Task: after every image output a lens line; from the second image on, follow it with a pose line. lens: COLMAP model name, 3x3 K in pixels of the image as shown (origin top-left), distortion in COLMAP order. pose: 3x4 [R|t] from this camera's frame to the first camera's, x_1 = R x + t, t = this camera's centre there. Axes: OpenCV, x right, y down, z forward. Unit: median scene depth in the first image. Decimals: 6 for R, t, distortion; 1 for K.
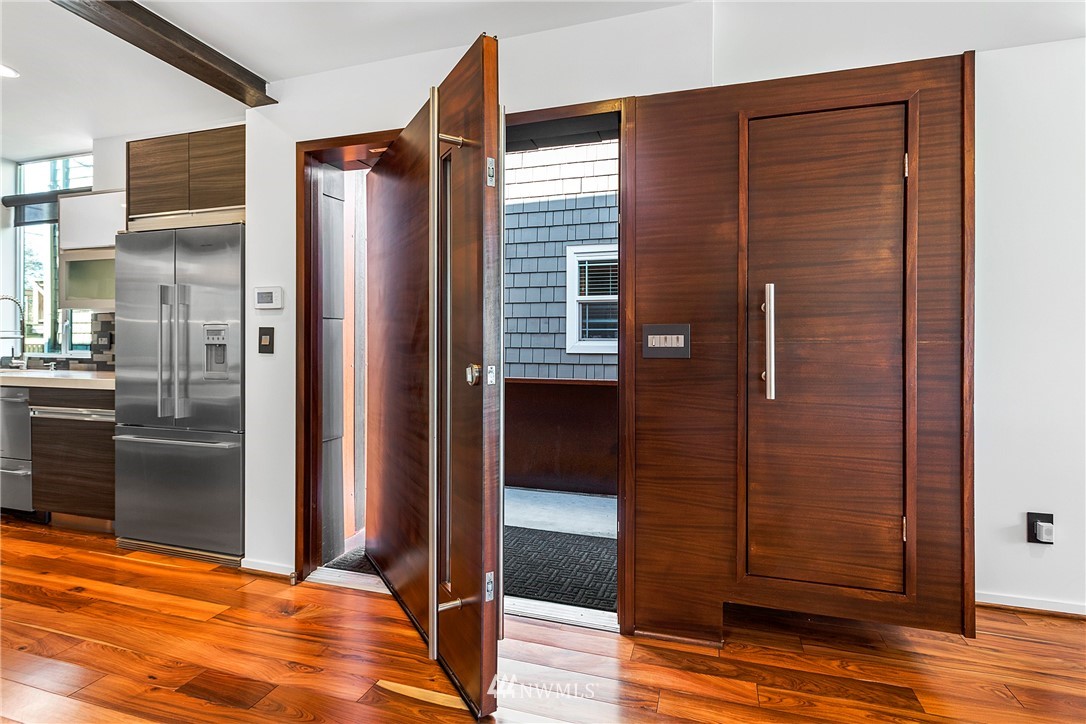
lens RADIAL K [[538.0, 0, 543.8], [0, 538.0, 355.2], [0, 0, 1]] dist [0.000908, 0.001613]
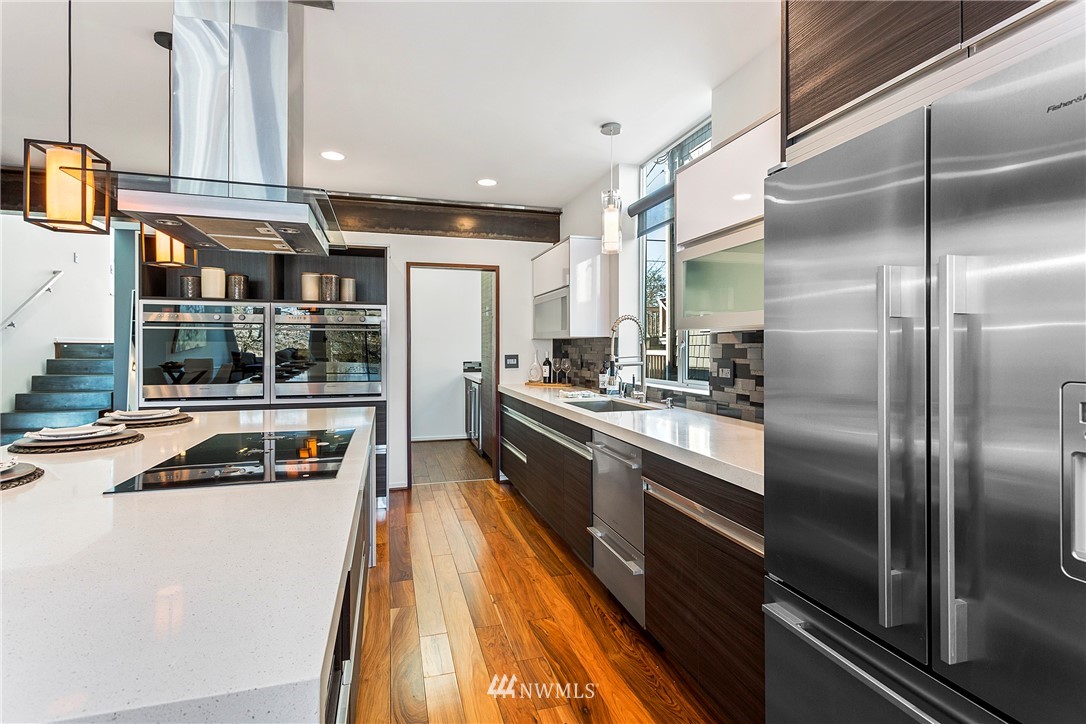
lens RADIAL K [[538.0, 0, 534.8], [0, 538.0, 351.5], [0, 0, 1]] dist [0.000908, 0.001613]
pose [[0.549216, -0.004038, -0.835671, -0.504618], [-0.003669, 0.999967, -0.007243, -0.063203], [0.835672, 0.007044, 0.549183, 0.562257]]
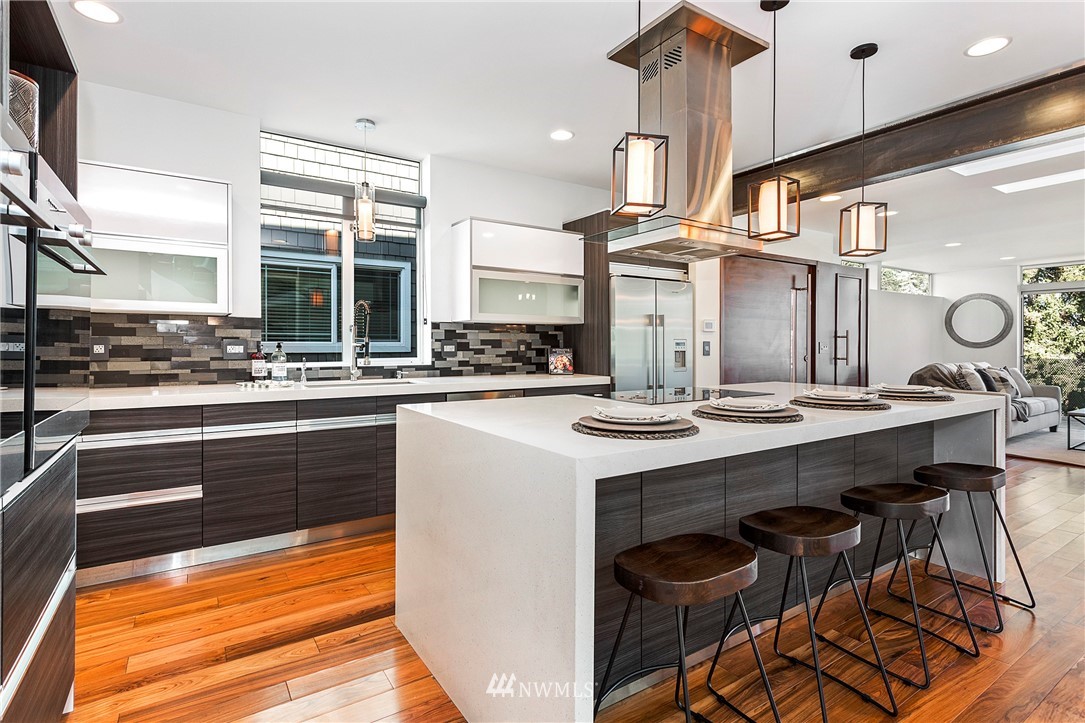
lens RADIAL K [[537.5, 0, 536.1], [0, 537.5, 363.6], [0, 0, 1]] dist [0.000908, 0.001613]
pose [[0.626734, -0.035306, 0.778433, -2.047717], [0.011242, 0.999279, 0.036271, -0.043717], [-0.779152, -0.013981, 0.626679, 0.264051]]
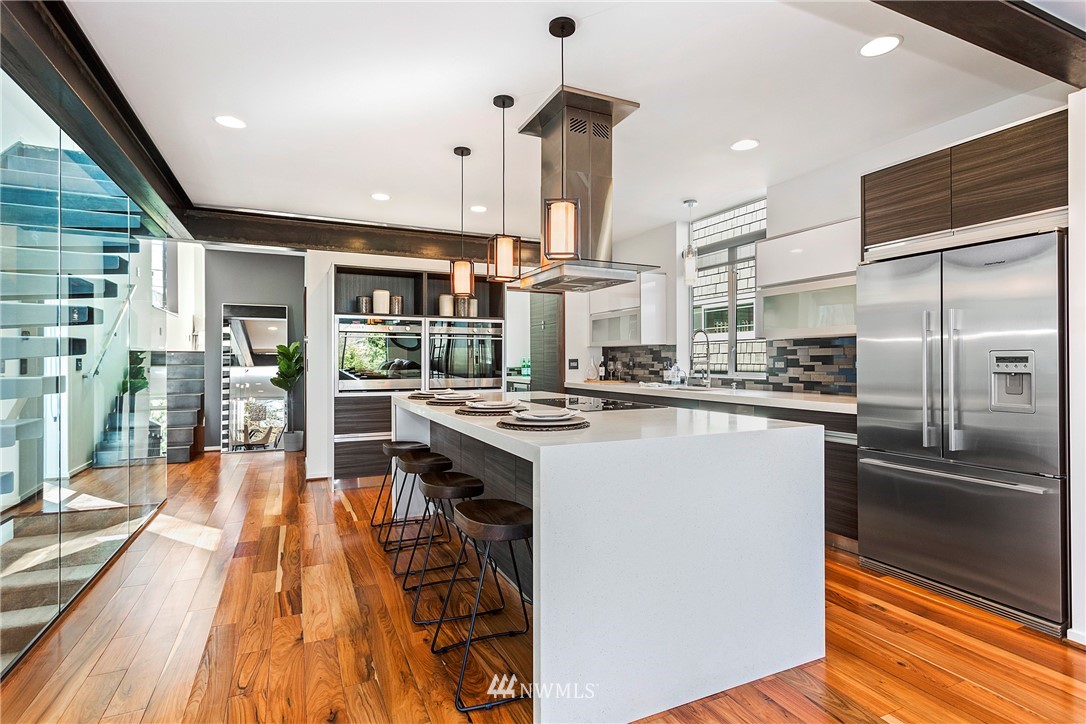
lens RADIAL K [[538.0, 0, 538.7], [0, 538.0, 362.1], [0, 0, 1]] dist [0.000908, 0.001613]
pose [[0.669318, -0.008681, -0.742925, -0.428570], [0.000601, 0.999938, -0.011142, -0.026030], [0.742975, 0.007011, 0.669282, -0.160121]]
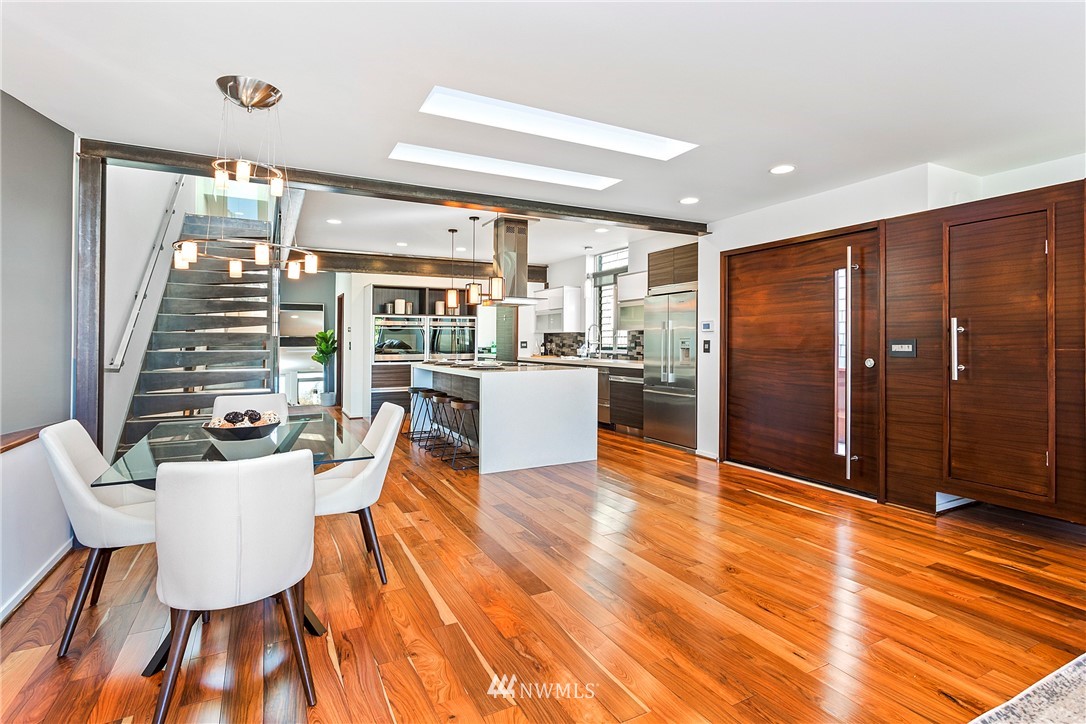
lens RADIAL K [[538.0, 0, 533.0], [0, 538.0, 359.9], [0, 0, 1]] dist [0.000908, 0.001613]
pose [[0.689452, 0.013791, -0.724200, 0.471497], [0.001850, 0.999782, 0.020801, -0.017845], [0.724329, -0.015681, 0.689276, -0.821969]]
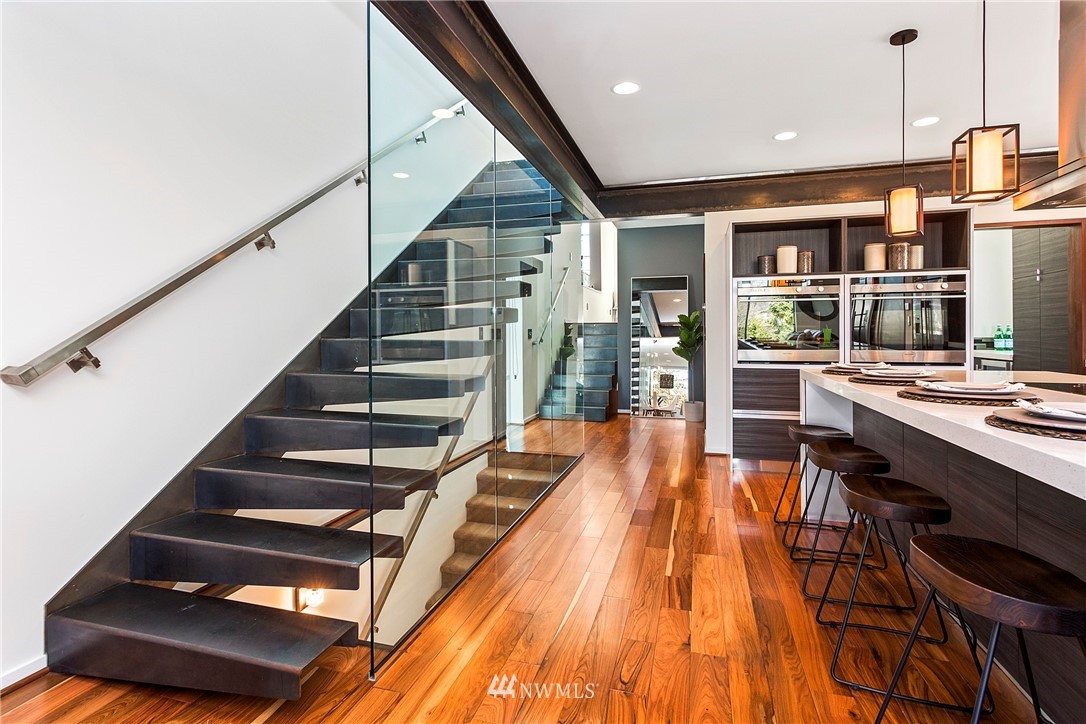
lens RADIAL K [[538.0, 0, 534.1], [0, 538.0, 334.9], [0, 0, 1]] dist [0.000908, 0.001613]
pose [[0.007079, -0.009189, -0.999933, -0.567346], [-0.004453, 0.999948, -0.009221, -0.014074], [0.999965, 0.004518, 0.007037, -0.089504]]
